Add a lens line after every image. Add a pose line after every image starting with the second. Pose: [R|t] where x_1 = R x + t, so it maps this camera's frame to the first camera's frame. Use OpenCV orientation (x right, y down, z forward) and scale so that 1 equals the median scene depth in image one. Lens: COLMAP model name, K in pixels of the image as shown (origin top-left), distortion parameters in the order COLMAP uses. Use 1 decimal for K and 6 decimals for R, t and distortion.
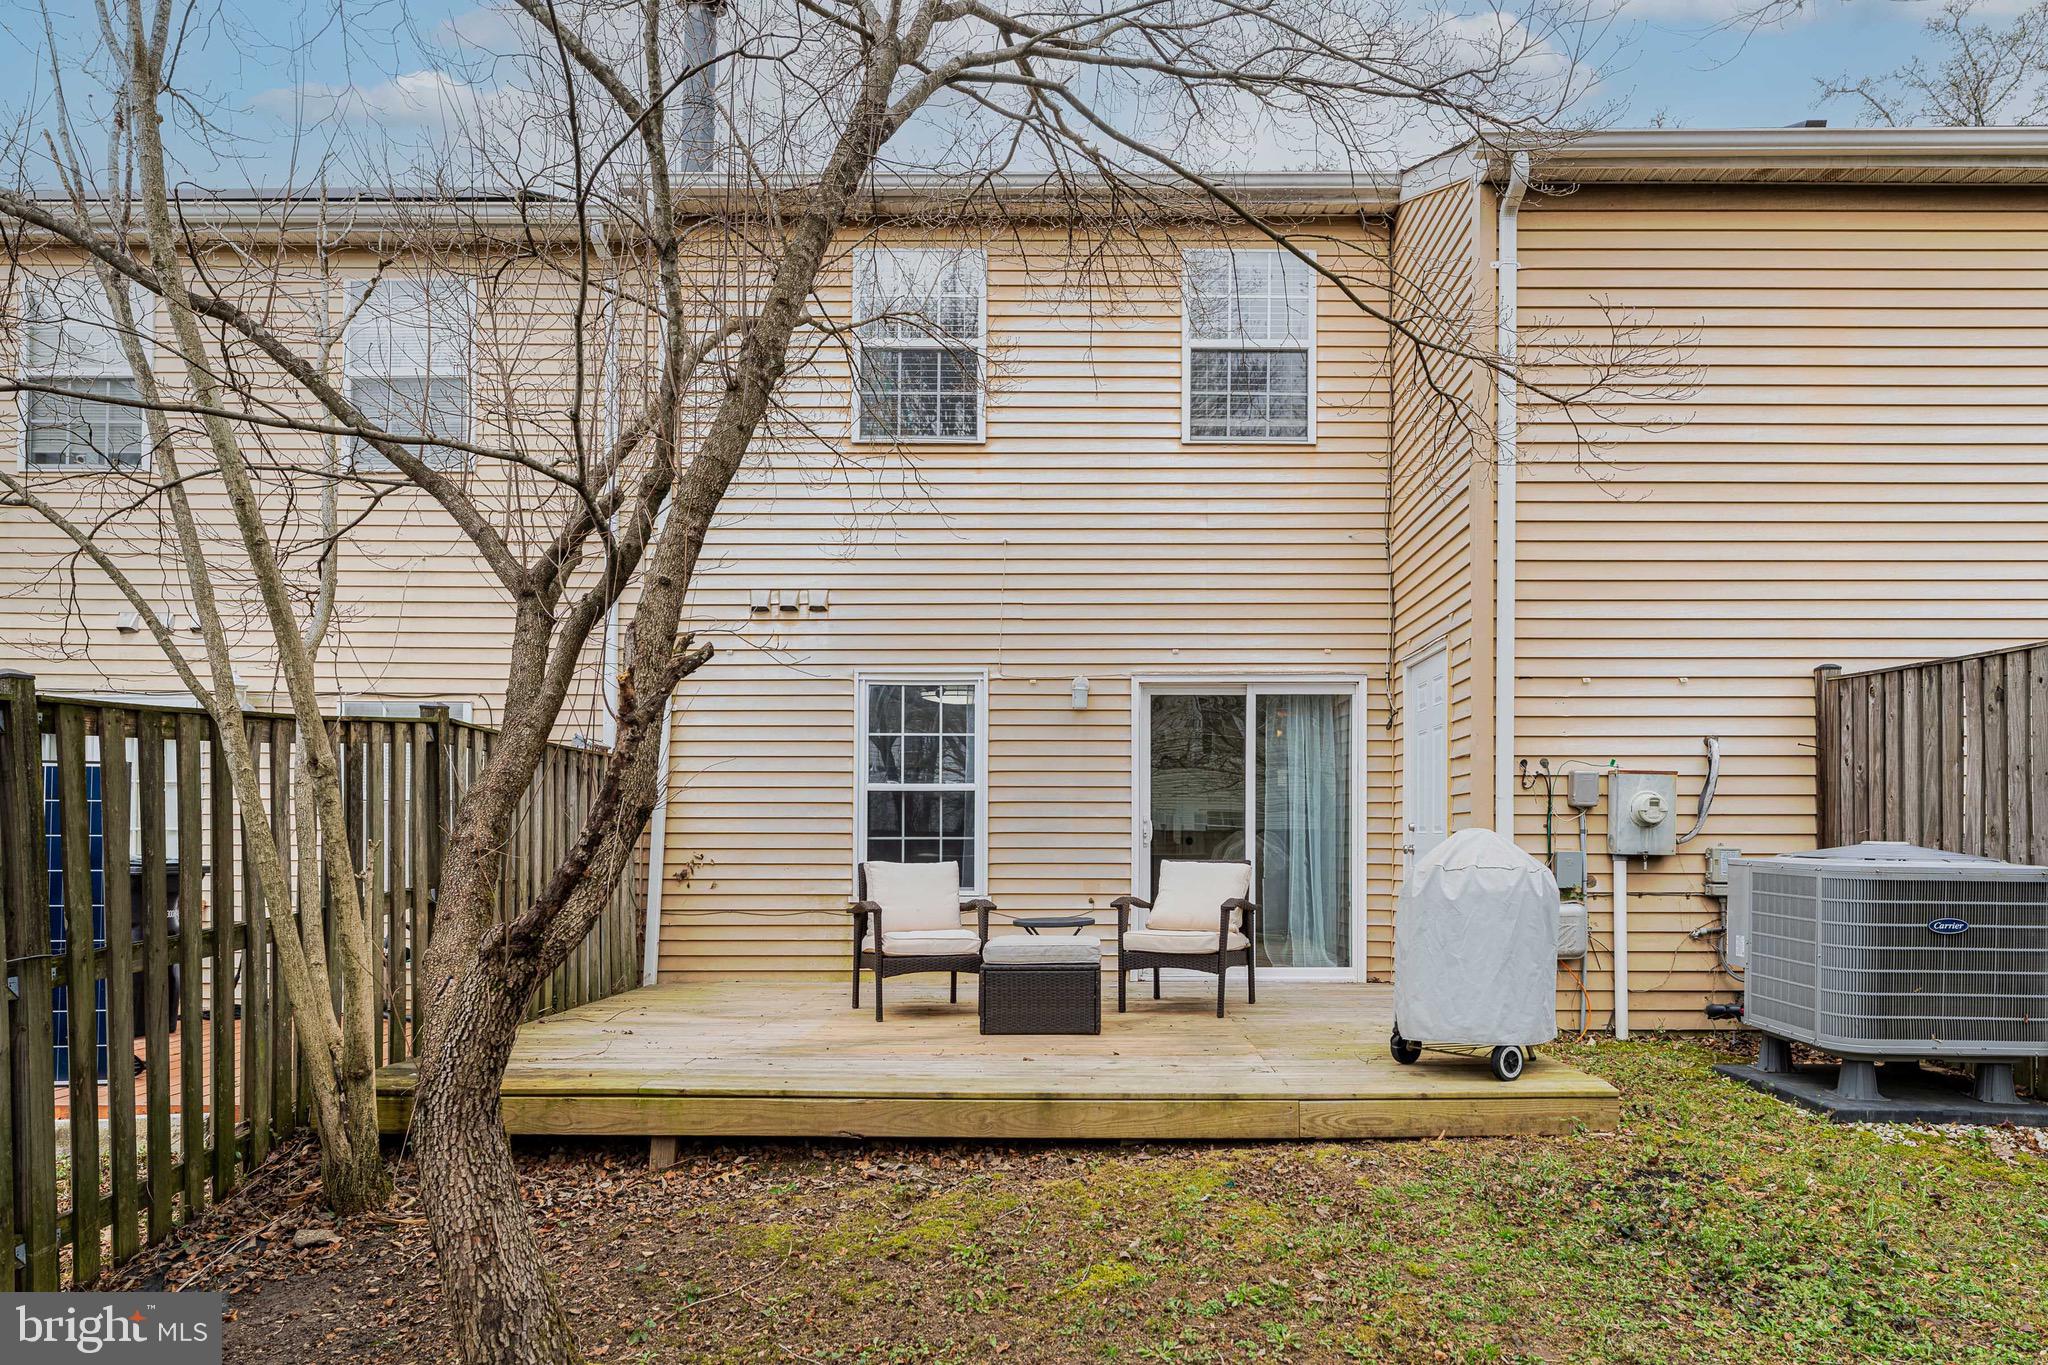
lens RADIAL K [[1241.2, 0, 1296.6], [0, 1241.2, 679.4], [0, 0, 1]] dist [-0.001700, 0.000956]
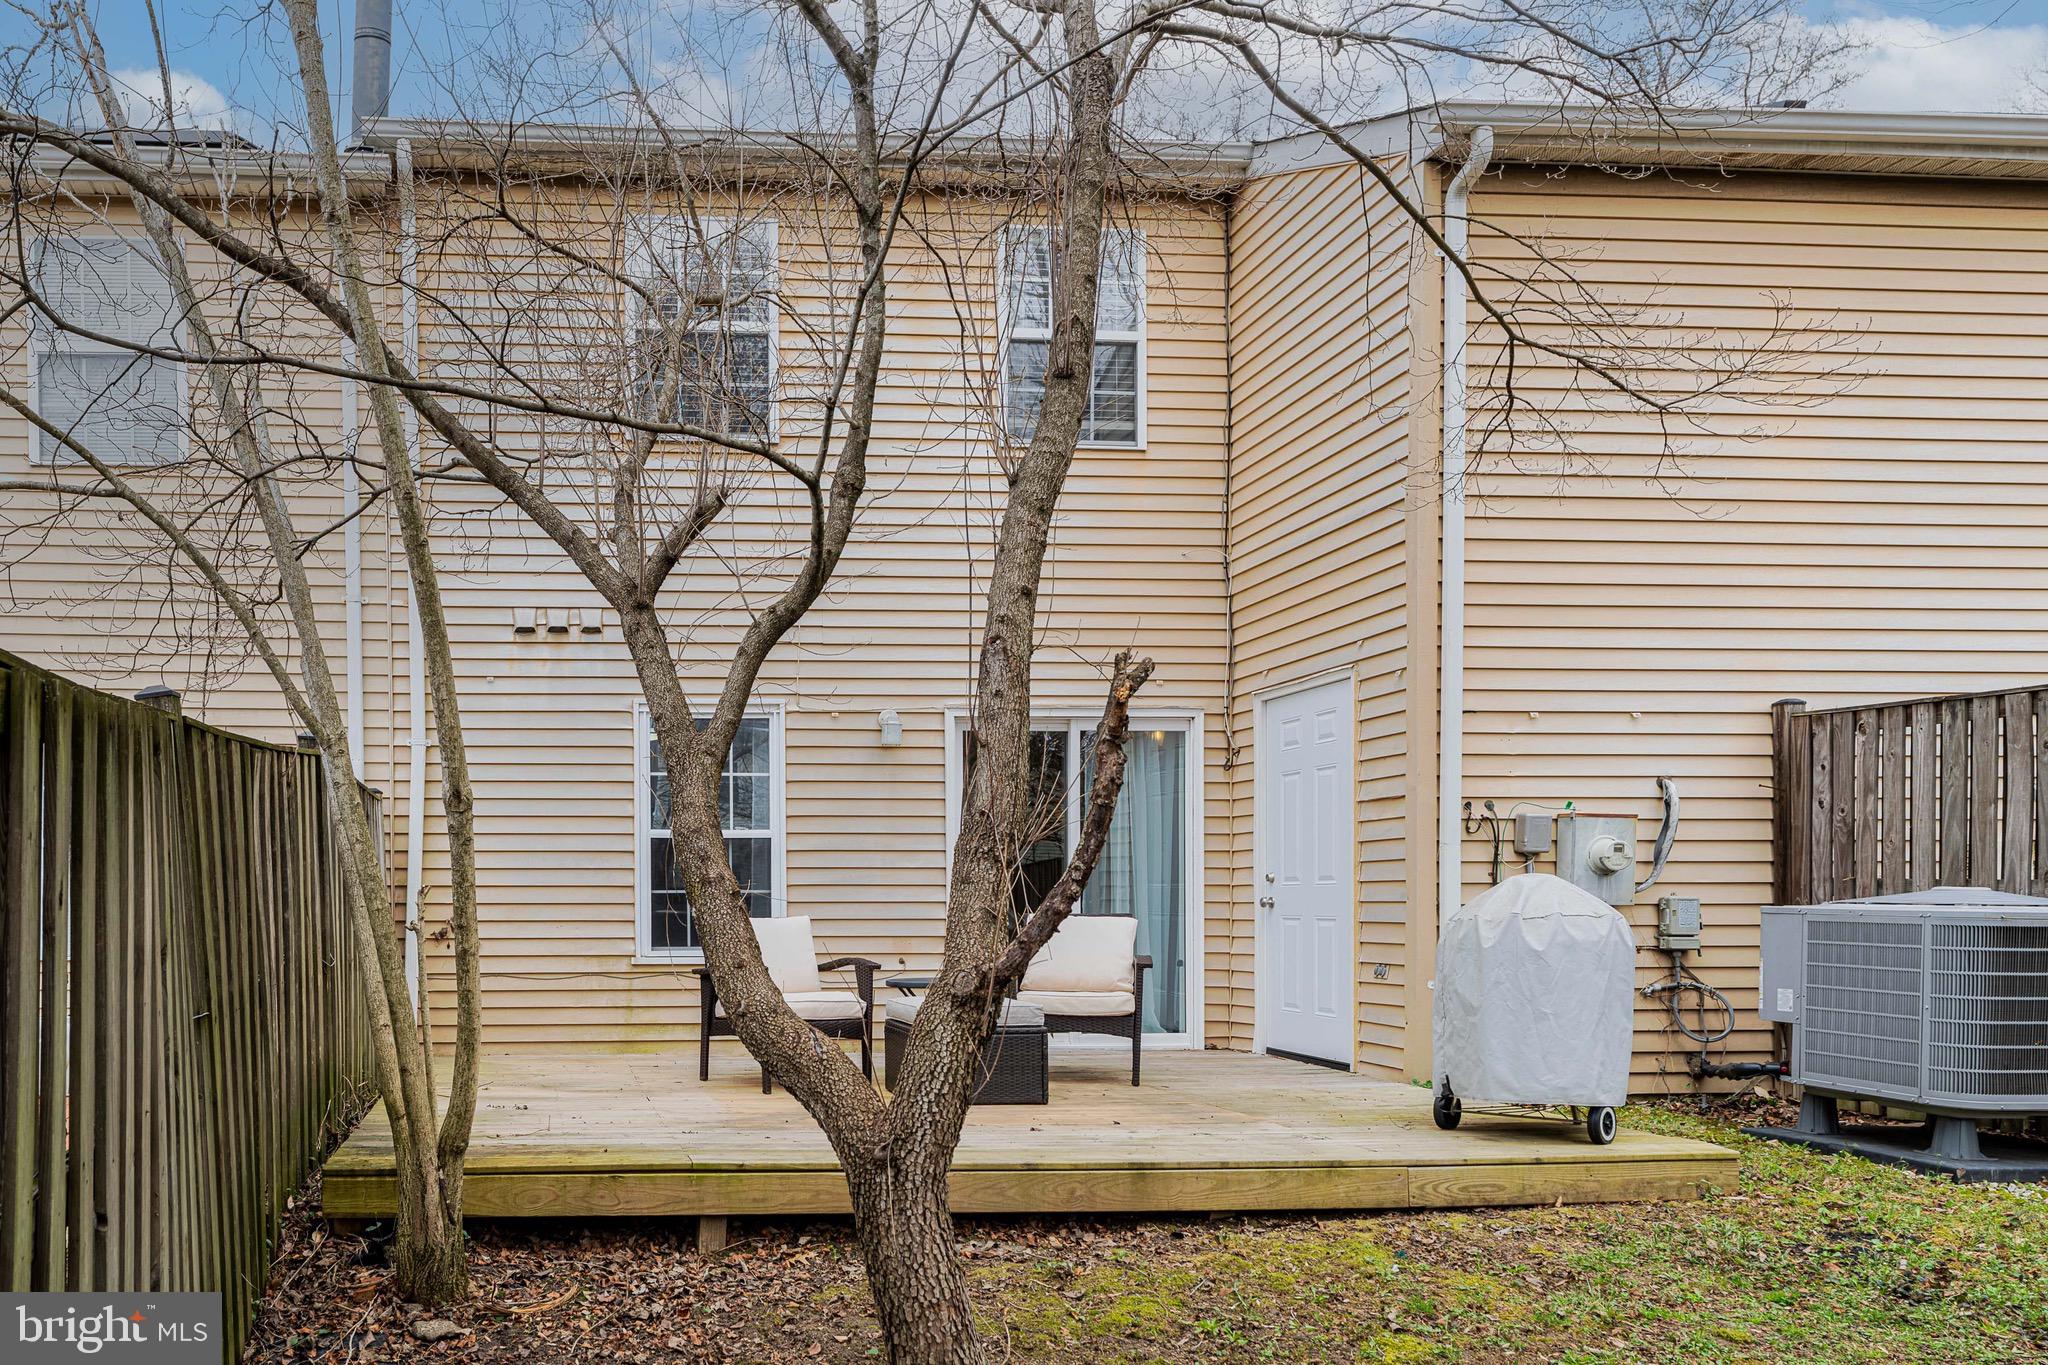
lens RADIAL K [[1398.8, 0, 1023.5], [0, 1398.8, 759.5], [0, 0, 1]] dist [-0.000527, -0.001536]
pose [[0.998342, 0.003245, 0.057477, -0.204470], [-0.004971, 0.999540, 0.029917, 0.004580], [-0.057354, -0.030153, 0.997898, -0.005635]]
